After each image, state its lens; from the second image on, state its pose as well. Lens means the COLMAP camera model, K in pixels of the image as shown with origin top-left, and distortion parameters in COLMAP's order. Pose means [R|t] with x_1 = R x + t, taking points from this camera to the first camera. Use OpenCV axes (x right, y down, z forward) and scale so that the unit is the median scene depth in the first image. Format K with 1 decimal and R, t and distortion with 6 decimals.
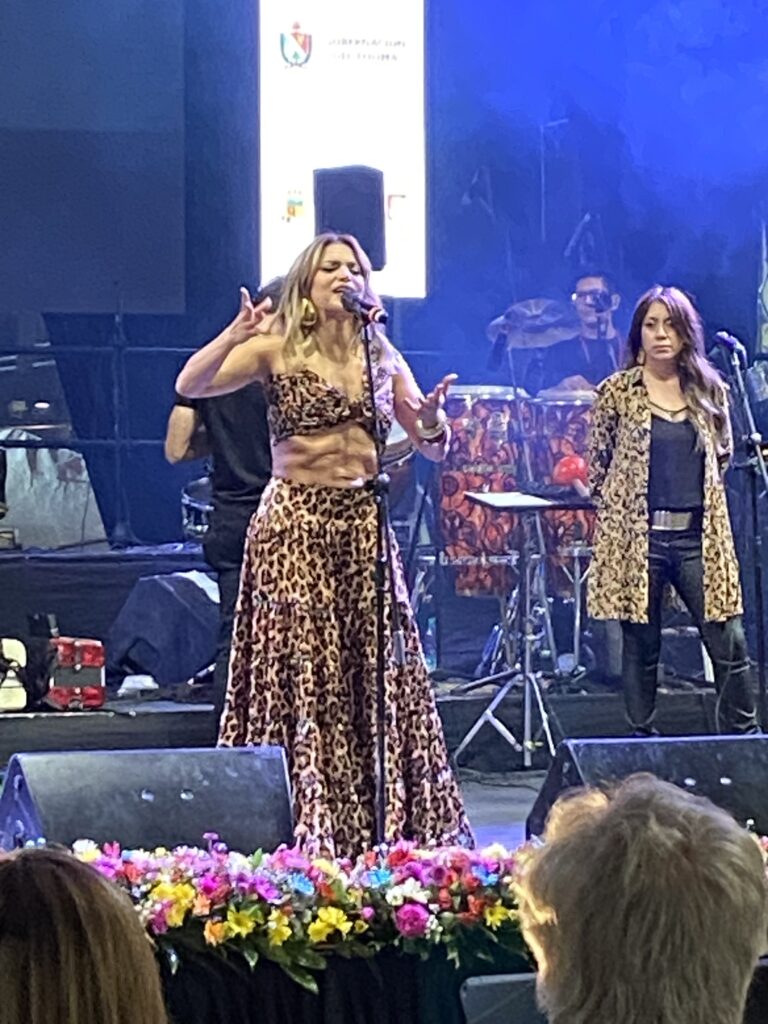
lens RADIAL K [[4070.6, 0, 384.0], [0, 4070.6, 512.0], [0, 0, 1]] dist [0.123323, 1.280482]
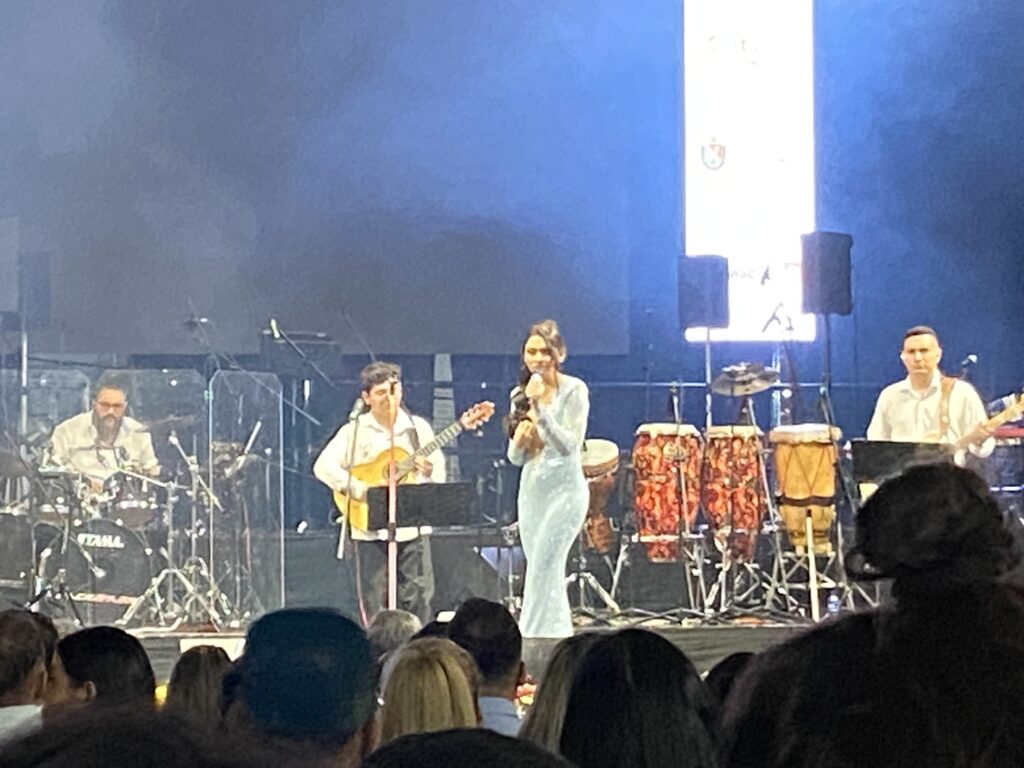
lens RADIAL K [[4070.6, 0, 512.0], [0, 4070.6, 384.0], [0, 0, 1]] dist [0.123323, 1.280482]
pose [[0.989792, 0.000595, -0.142521, 0.184973], [-0.005872, 0.999312, -0.036608, 0.010041], [0.142401, 0.037072, 0.989115, -0.515610]]
